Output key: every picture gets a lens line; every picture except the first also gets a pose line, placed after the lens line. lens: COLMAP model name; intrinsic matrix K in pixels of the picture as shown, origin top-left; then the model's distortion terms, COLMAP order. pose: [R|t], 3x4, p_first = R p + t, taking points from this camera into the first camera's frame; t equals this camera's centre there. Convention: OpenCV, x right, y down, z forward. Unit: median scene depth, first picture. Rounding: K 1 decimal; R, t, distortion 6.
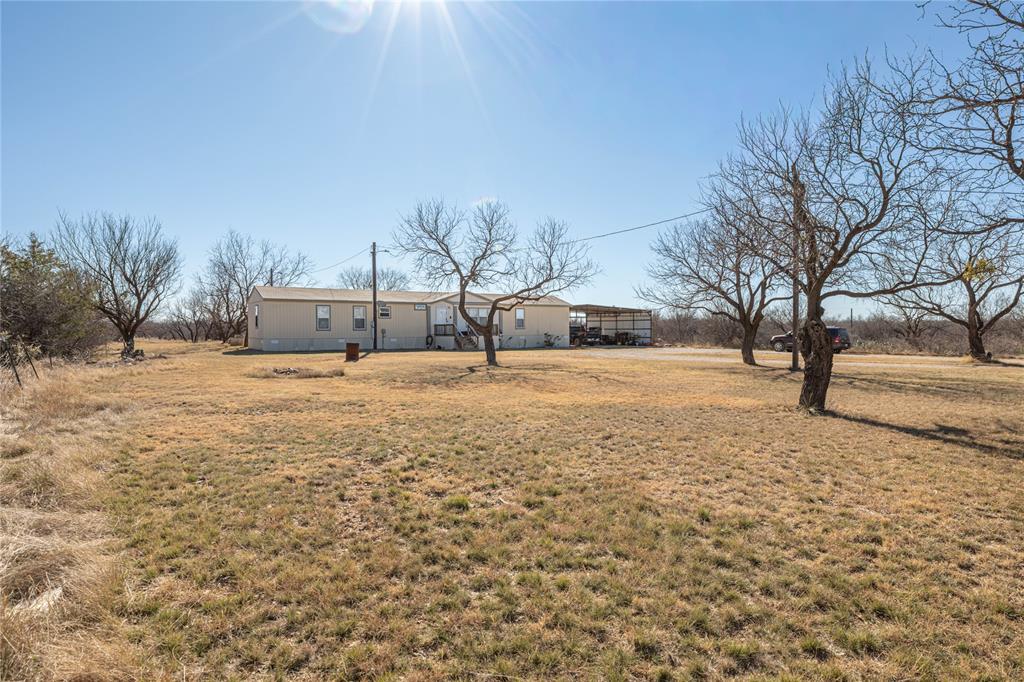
lens RADIAL K [[598.7, 0, 513.8], [0, 598.7, 340.2], [0, 0, 1]] dist [0.001342, 0.000010]
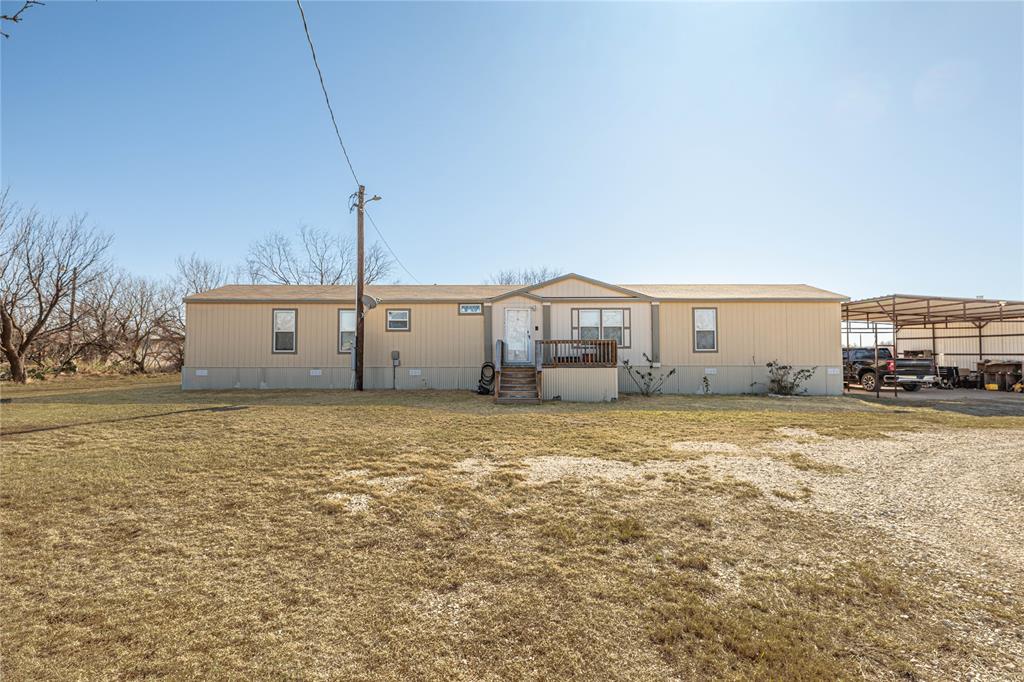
lens RADIAL K [[456.8, 0, 510.7], [0, 456.8, 342.3], [0, 0, 1]] dist [0.001040, 0.000165]
pose [[0.831428, -0.011319, -0.555517, 0.089368], [-0.014742, 0.998991, -0.042419, -0.010325], [0.555436, 0.043458, 0.830423, 0.685244]]
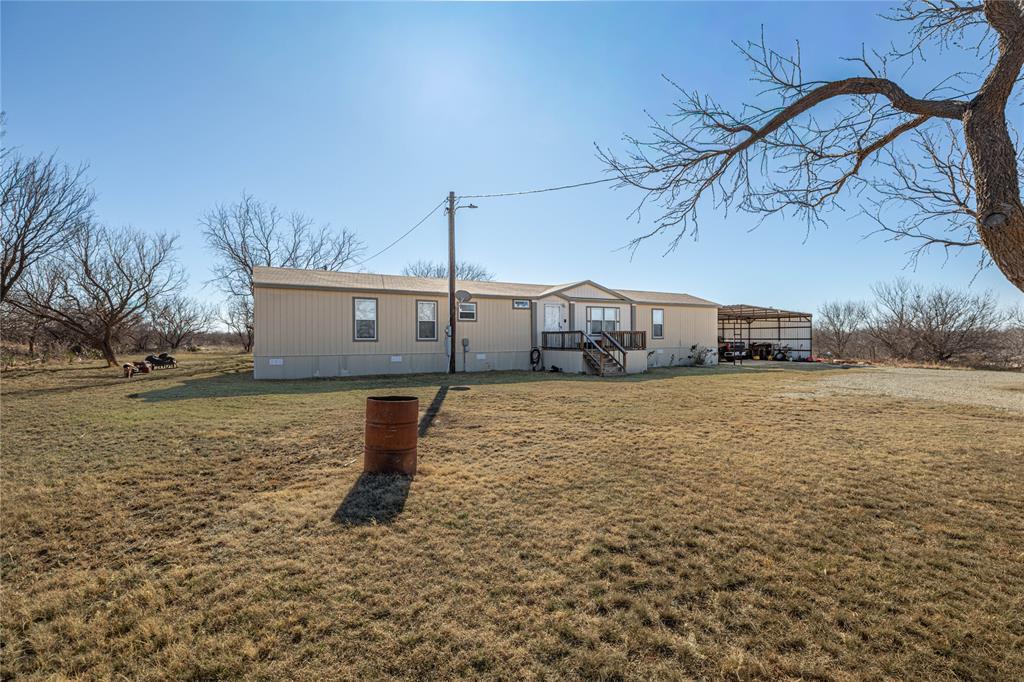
lens RADIAL K [[456.8, 0, 509.9], [0, 456.8, 342.5], [0, 0, 1]] dist [0.001040, 0.000165]
pose [[0.996841, 0.001506, -0.079414, -0.128524], [-0.002365, 0.999940, -0.010727, -0.009460], [0.079393, 0.010881, 0.996784, 0.510795]]
